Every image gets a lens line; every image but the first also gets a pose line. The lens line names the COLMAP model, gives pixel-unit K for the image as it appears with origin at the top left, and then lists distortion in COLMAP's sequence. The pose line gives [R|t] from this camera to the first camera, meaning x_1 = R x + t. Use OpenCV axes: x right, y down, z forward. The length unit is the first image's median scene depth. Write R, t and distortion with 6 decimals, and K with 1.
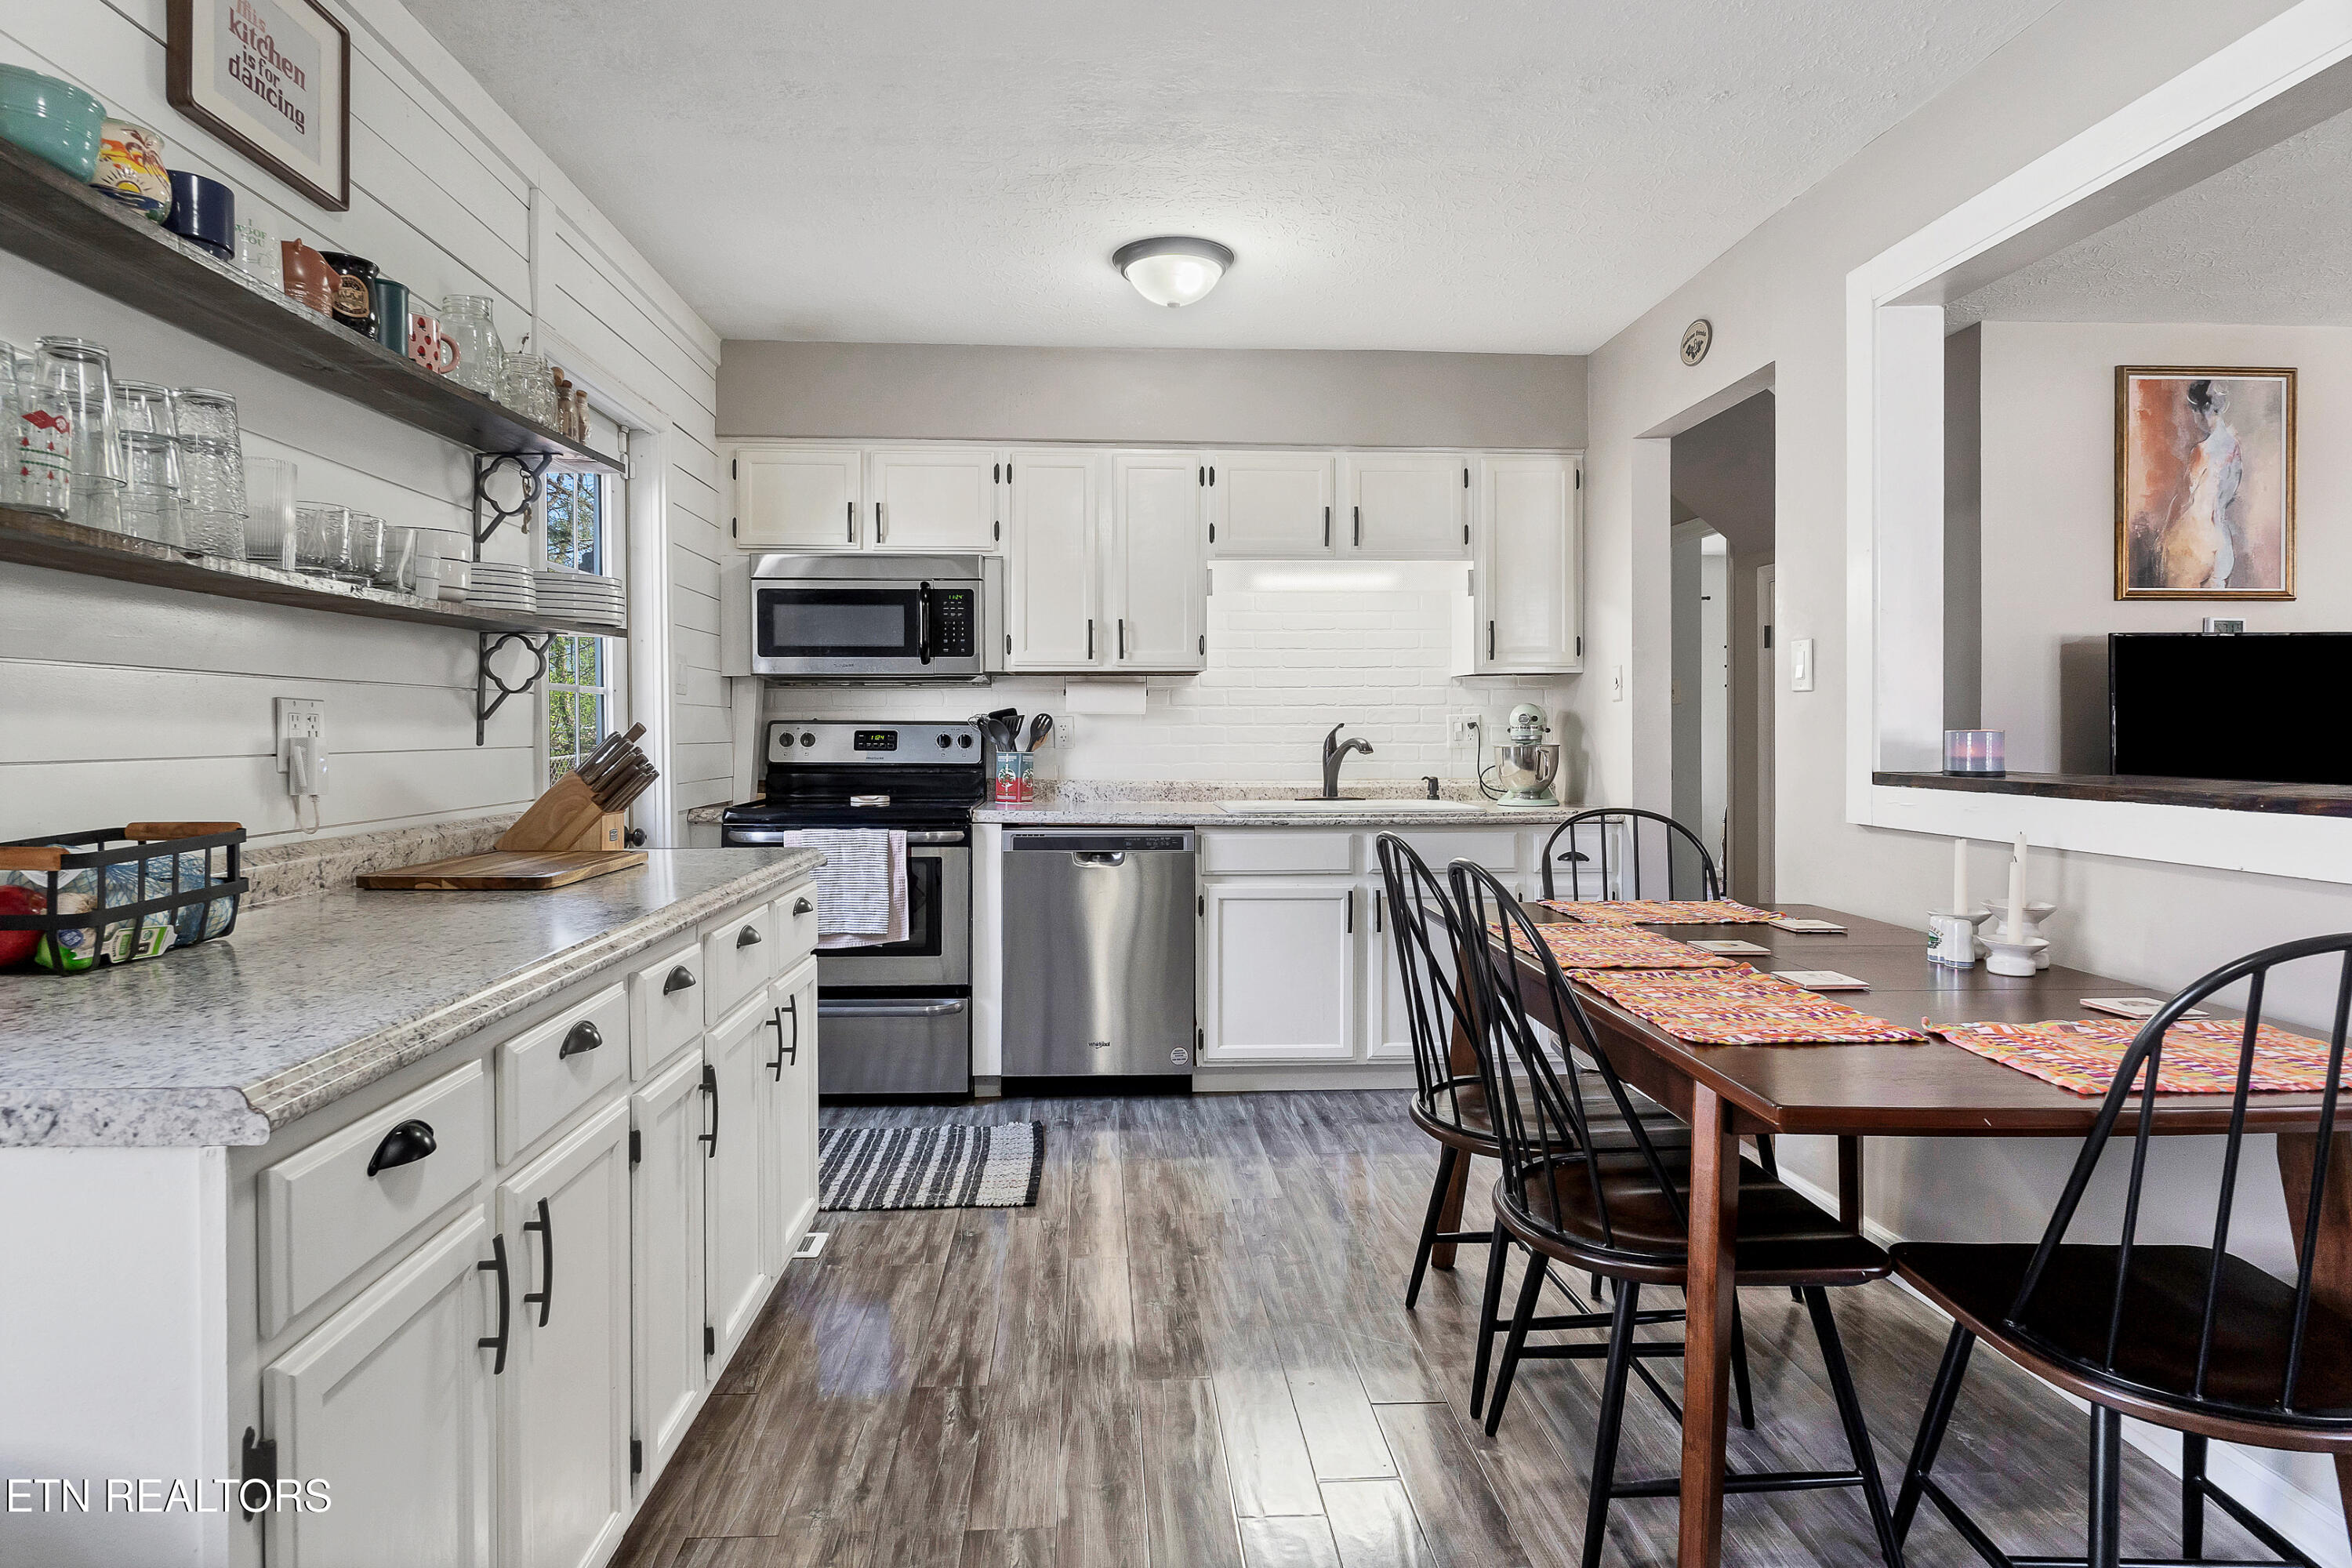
lens RADIAL K [[1361.5, 0, 1221.1], [0, 1361.5, 738.2], [0, 0, 1]] dist [-0.001407, -0.001040]
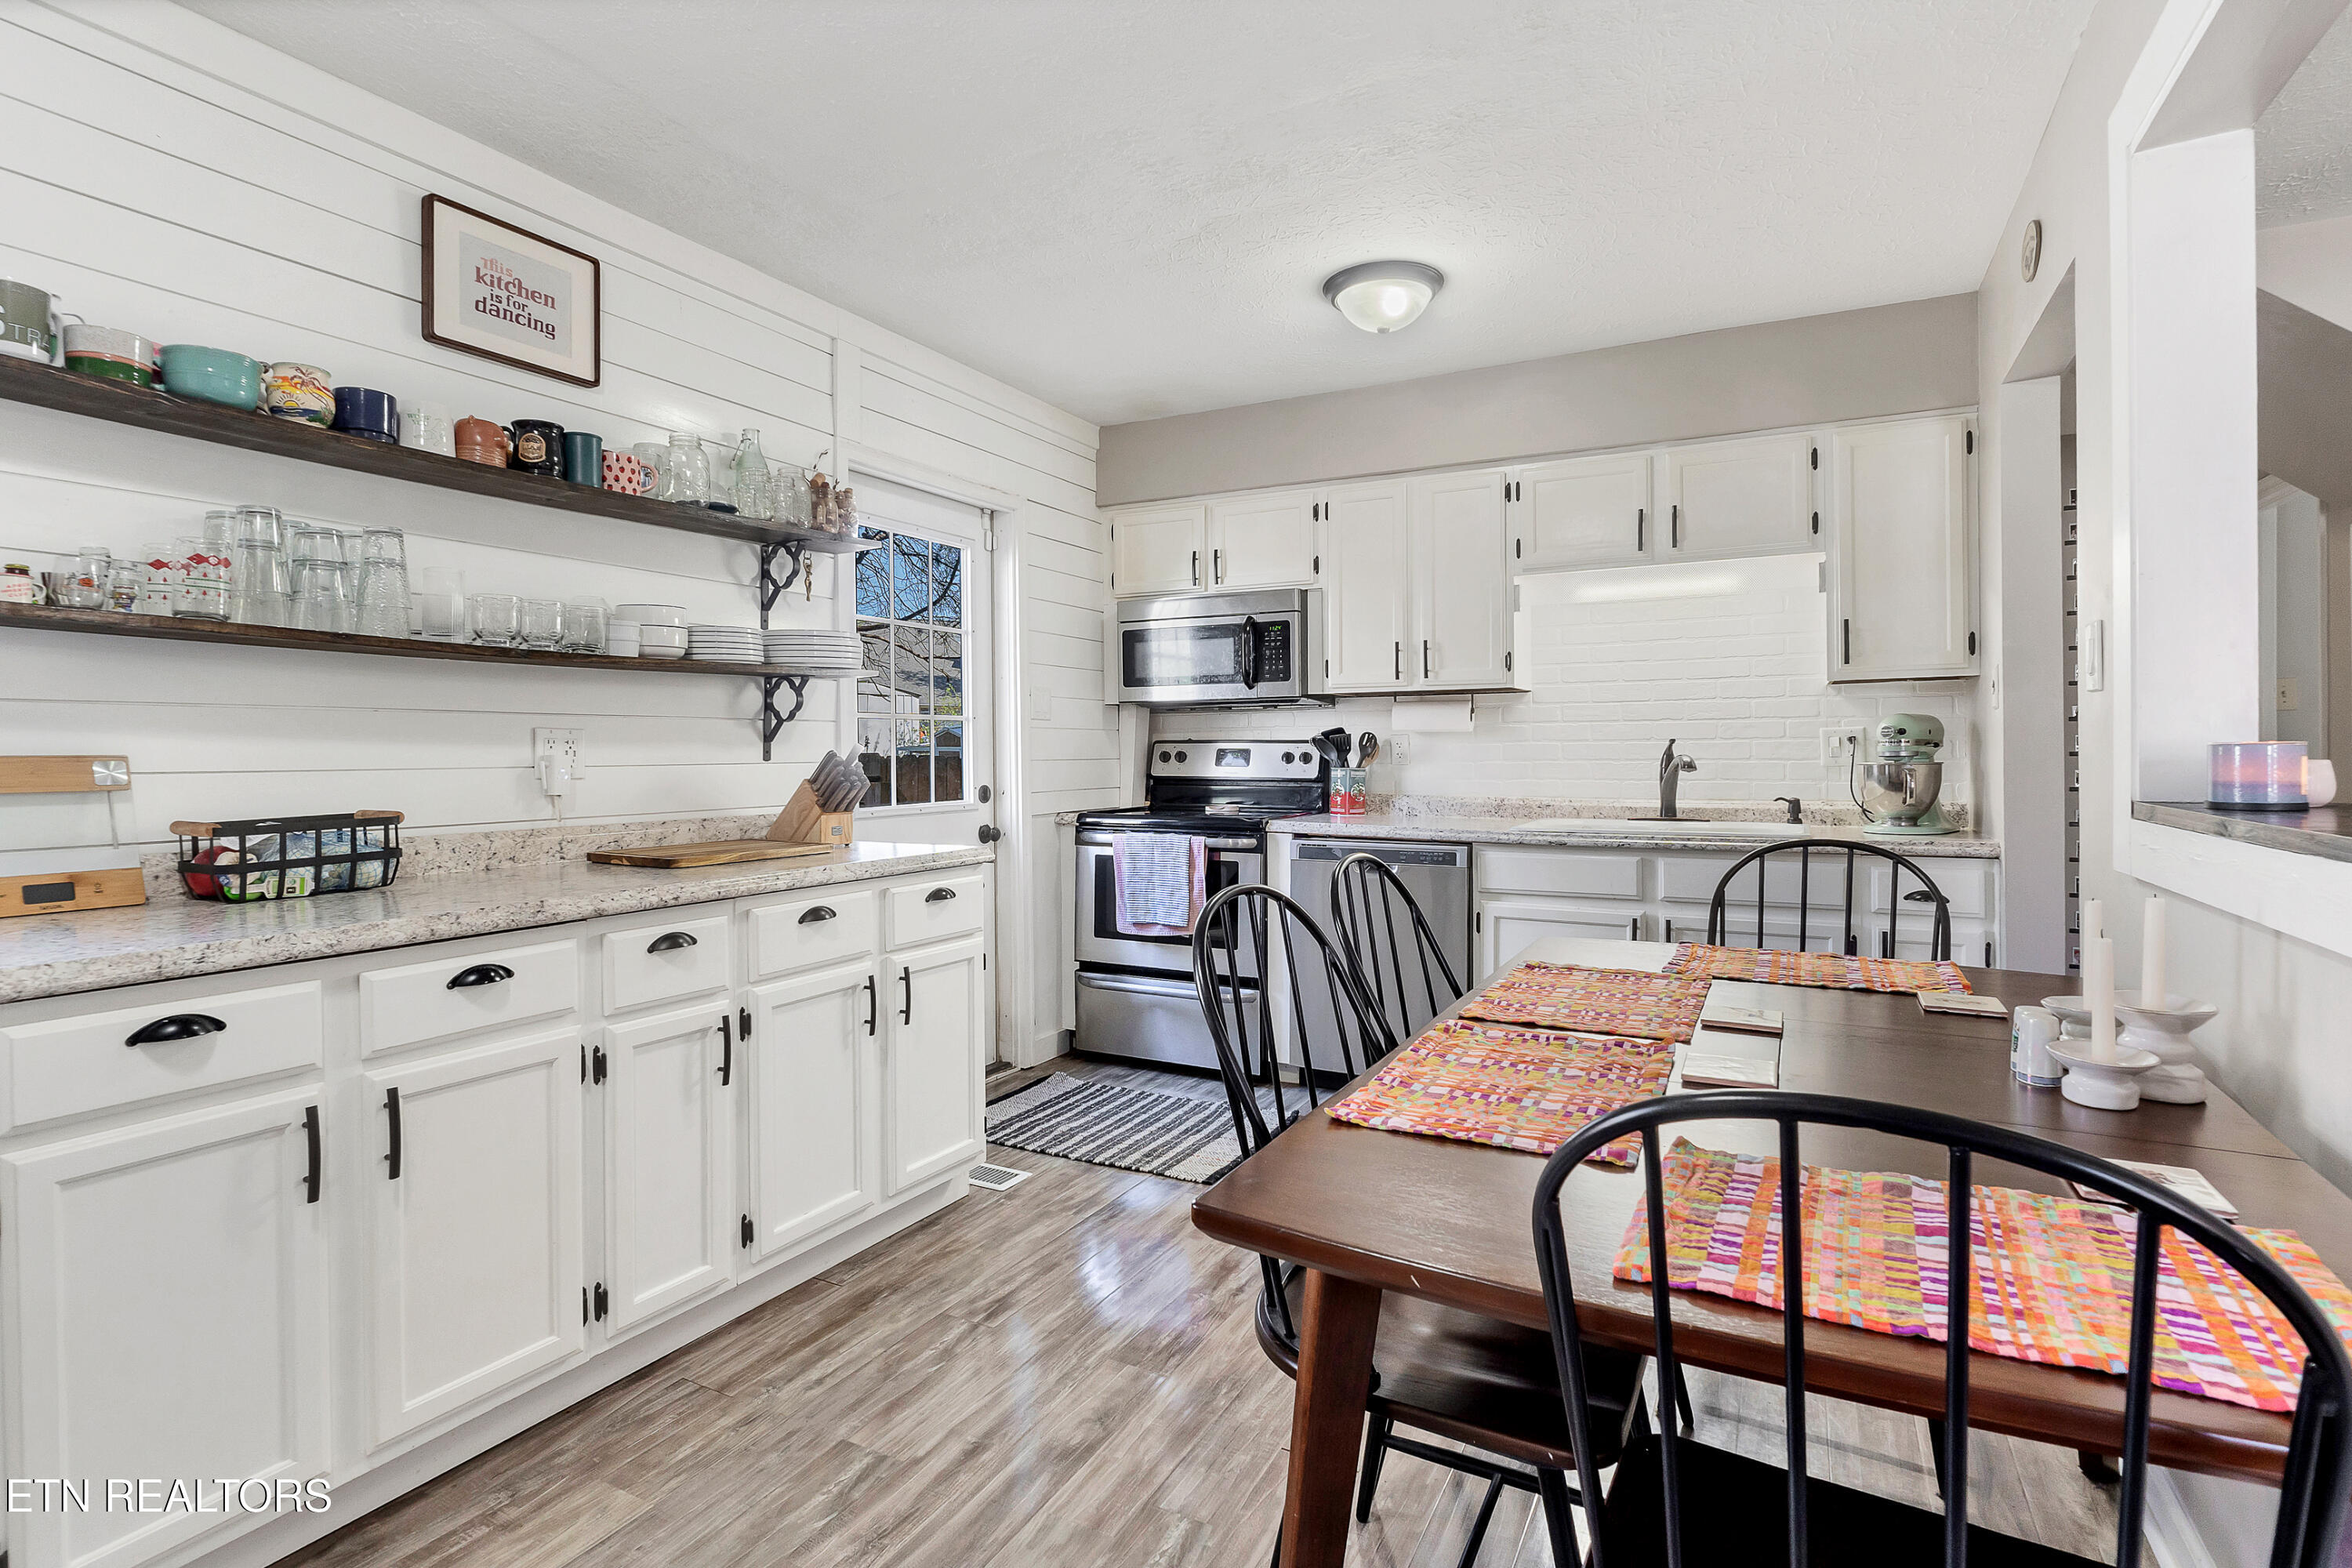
lens RADIAL K [[1202.4, 0, 1123.9], [0, 1202.4, 754.8], [0, 0, 1]] dist [-0.003893, -0.000849]
pose [[0.840447, -0.001246, -0.541892, 0.245667], [0.001052, 0.999999, -0.000669, 0.000186], [0.541892, -0.000007, 0.840448, 0.117227]]
